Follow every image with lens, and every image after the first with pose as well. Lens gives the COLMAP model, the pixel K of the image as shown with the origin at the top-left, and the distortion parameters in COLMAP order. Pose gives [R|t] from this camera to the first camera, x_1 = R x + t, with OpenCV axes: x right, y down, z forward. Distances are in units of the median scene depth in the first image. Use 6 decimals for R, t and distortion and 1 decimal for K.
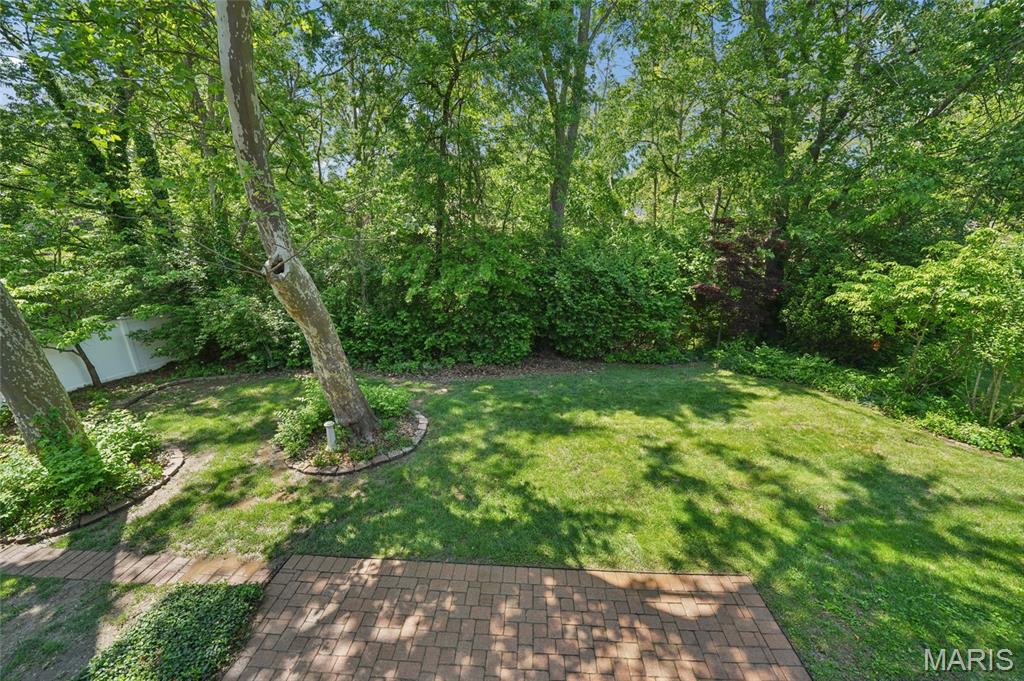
lens RADIAL K [[365.5, 0, 500.4], [0, 365.5, 343.8], [0, 0, 1]] dist [-0.012789, -0.000050]
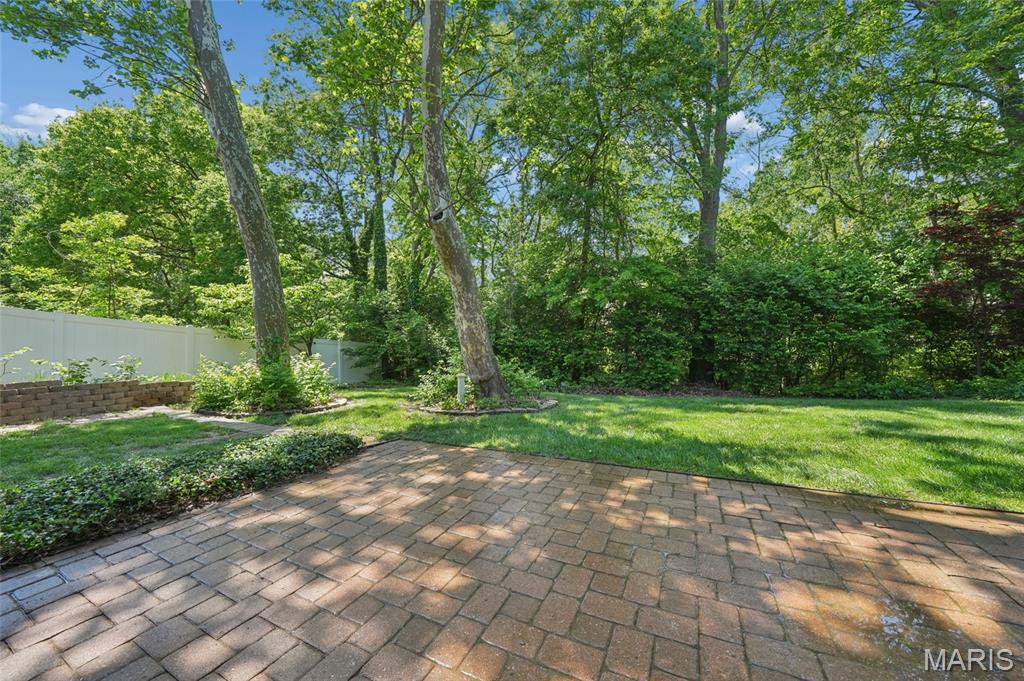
lens RADIAL K [[356.4, 0, 510.2], [0, 356.4, 347.5], [0, 0, 1]] dist [-0.022405, -0.000076]
pose [[0.924981, -0.015221, -0.379709, 0.026800], [-0.096822, 0.956782, -0.274215, 0.262181], [0.367472, 0.290408, 0.883531, 0.088746]]
